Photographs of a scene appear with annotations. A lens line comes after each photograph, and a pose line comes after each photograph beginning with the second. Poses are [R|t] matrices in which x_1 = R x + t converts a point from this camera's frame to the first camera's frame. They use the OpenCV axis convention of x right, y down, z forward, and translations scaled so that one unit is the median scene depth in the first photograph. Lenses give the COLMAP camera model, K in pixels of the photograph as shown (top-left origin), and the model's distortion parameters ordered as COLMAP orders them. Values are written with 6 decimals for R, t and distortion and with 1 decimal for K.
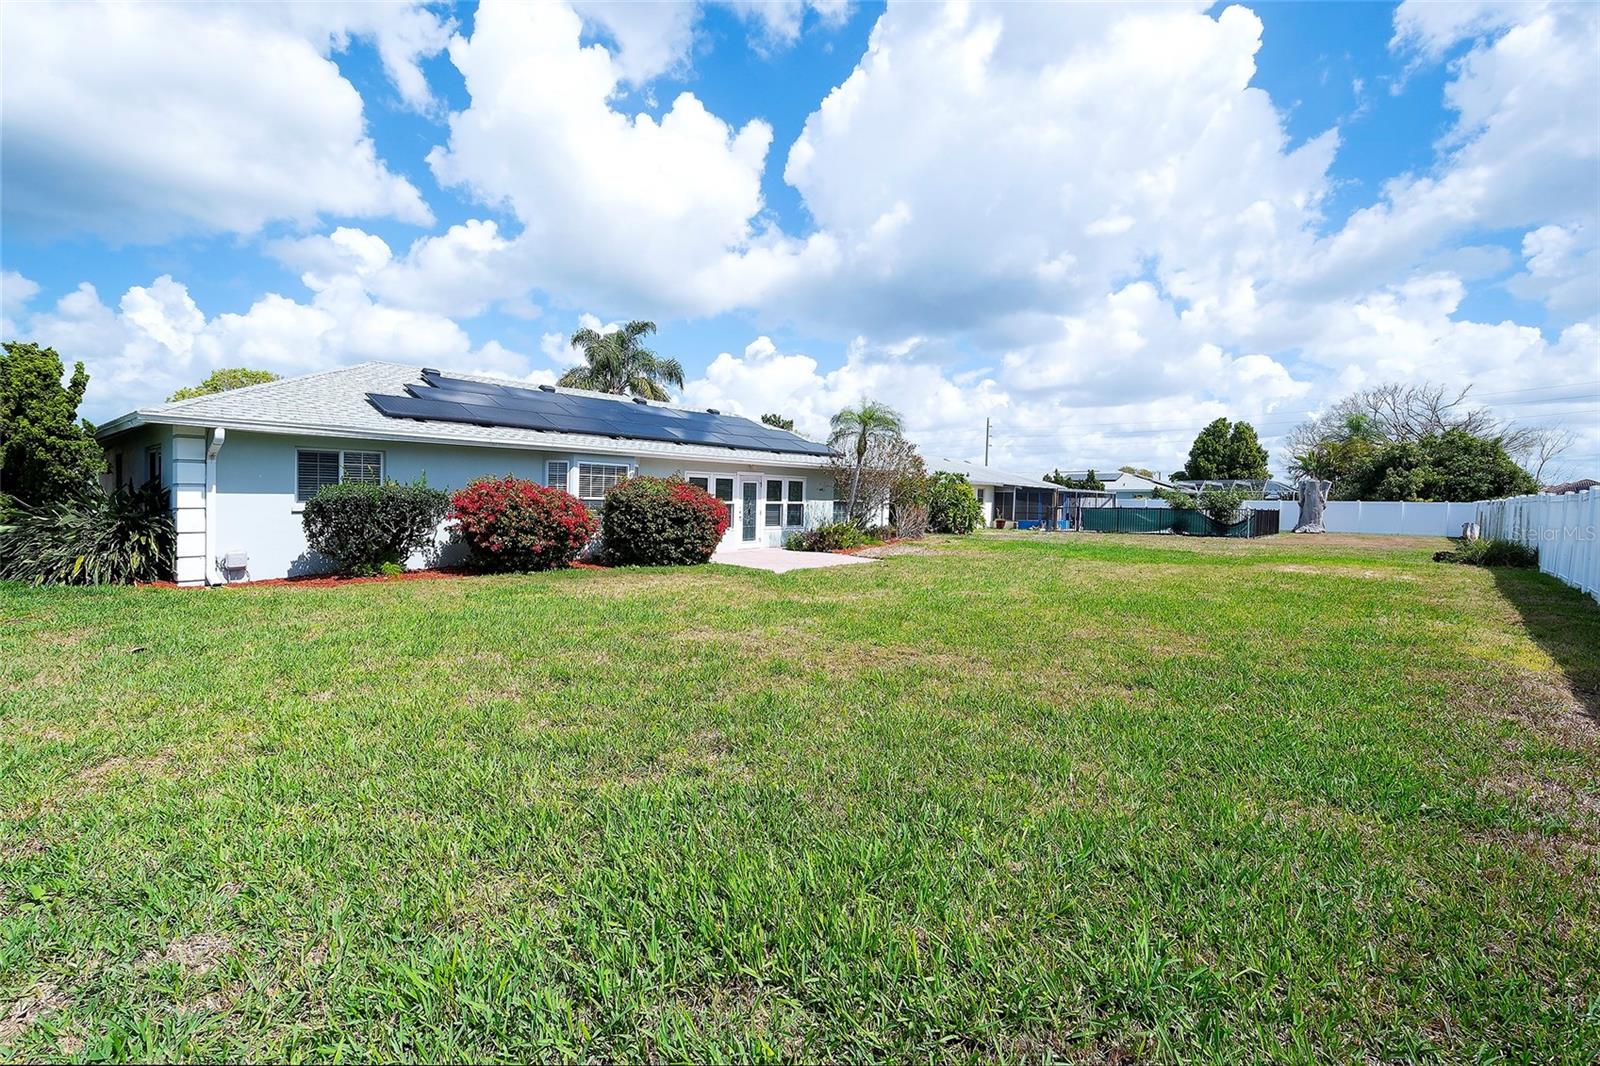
lens RADIAL K [[748.6, 0, 800.0], [0, 748.6, 533.0], [0, 0, 1]] dist [-0.002950, -0.000430]
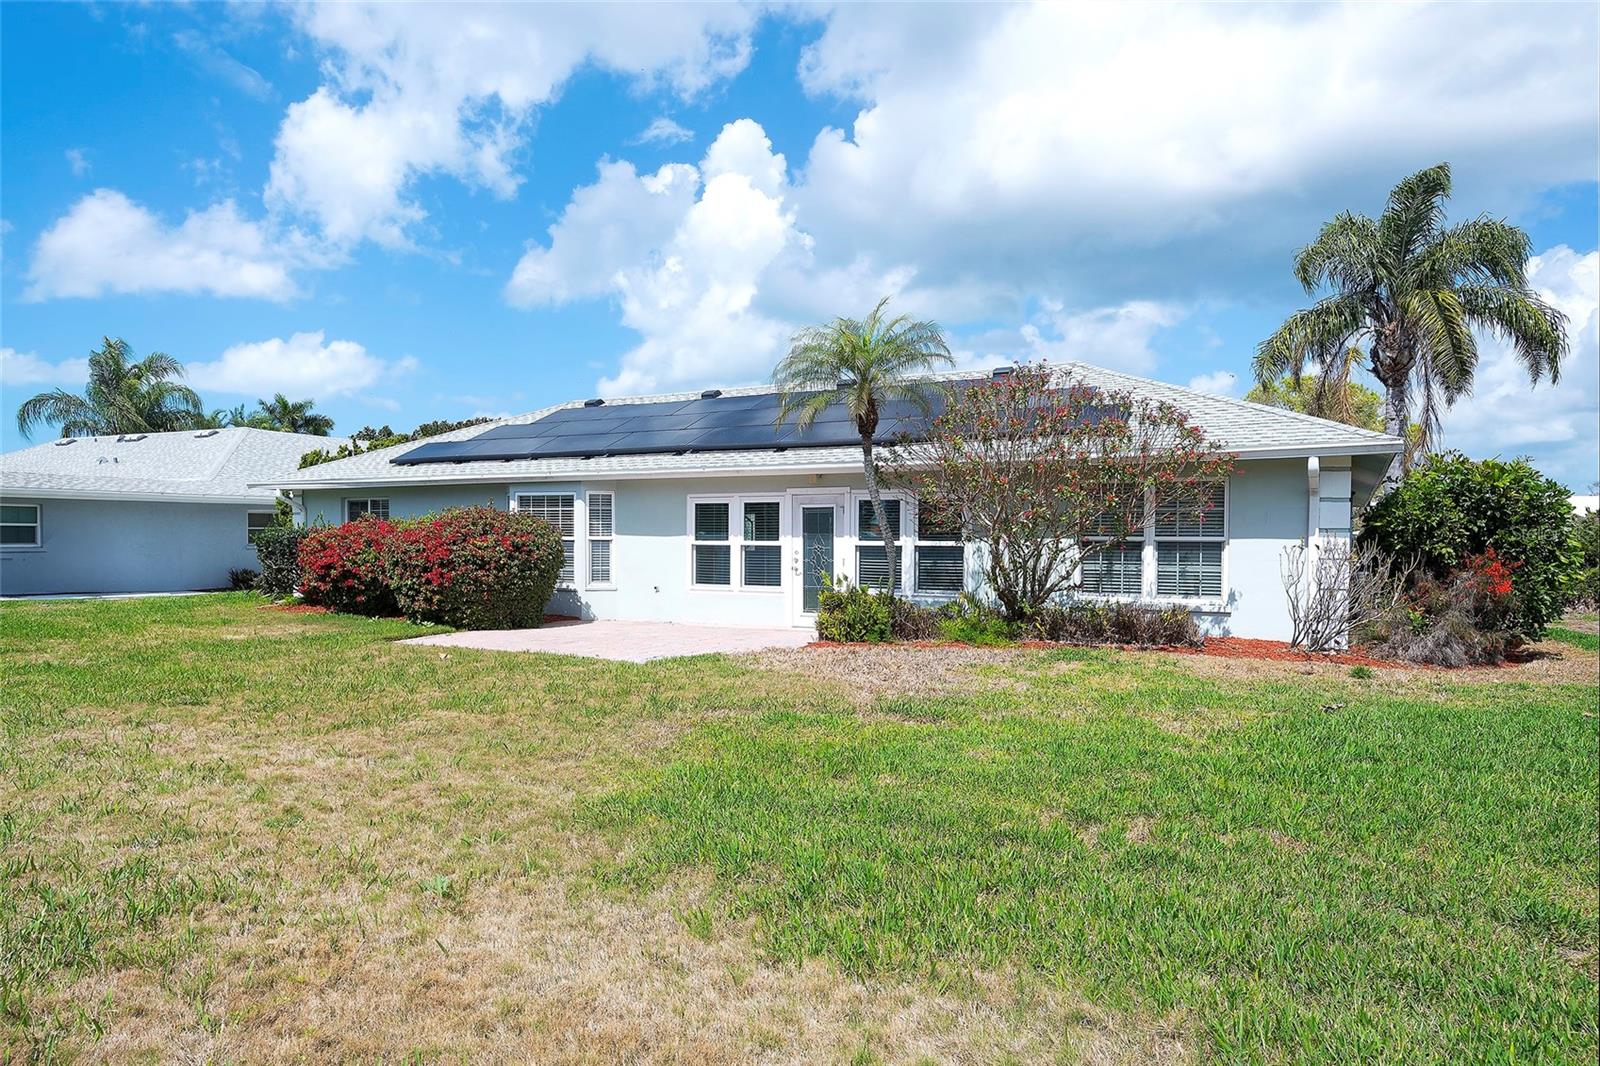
lens RADIAL K [[1022.7, 0, 800.0], [0, 1022.7, 533.0], [0, 0, 1]] dist [0.000360, 0.000088]
pose [[0.196195, -0.015269, -0.980446, 0.451947], [-0.041485, 0.998854, -0.023858, -0.020243], [0.979687, 0.045354, 0.195337, 0.571808]]
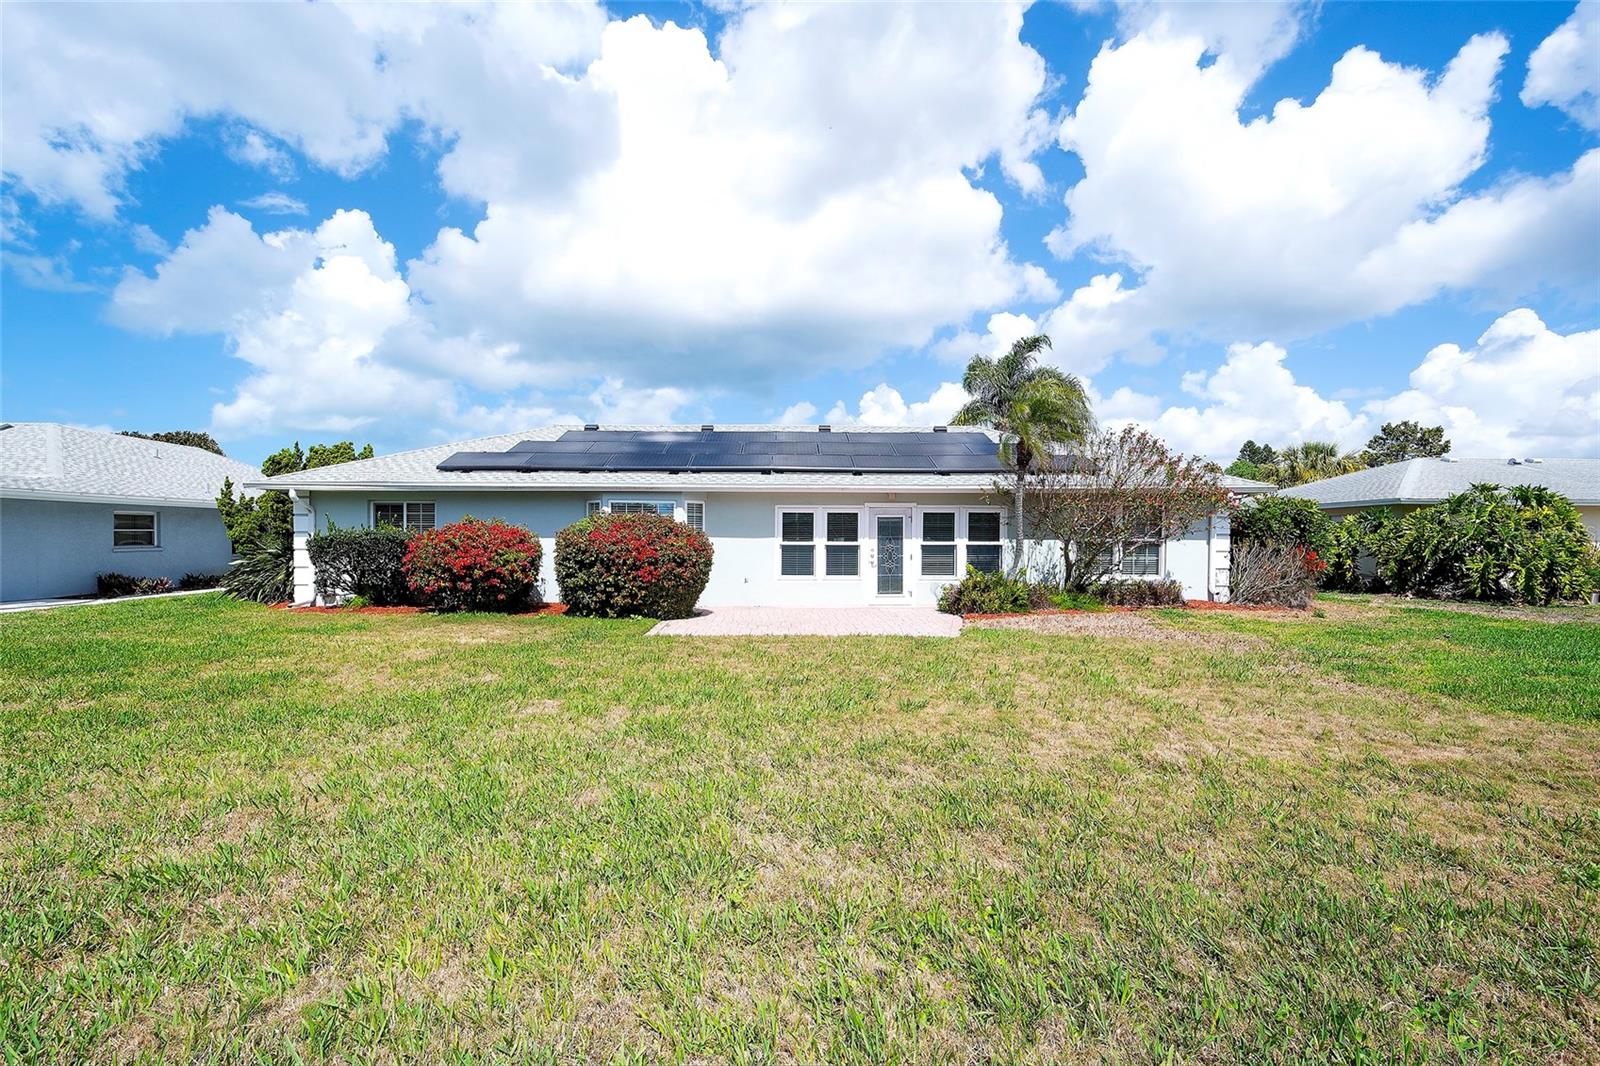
lens RADIAL K [[693.7, 0, 800.0], [0, 693.7, 533.0], [0, 0, 1]] dist [0.036080, -0.018228]
pose [[0.640542, -0.019464, -0.767677, 0.278798], [-0.027484, 0.998457, -0.048248, -0.010157], [0.767431, 0.052004, 0.639019, 0.330147]]
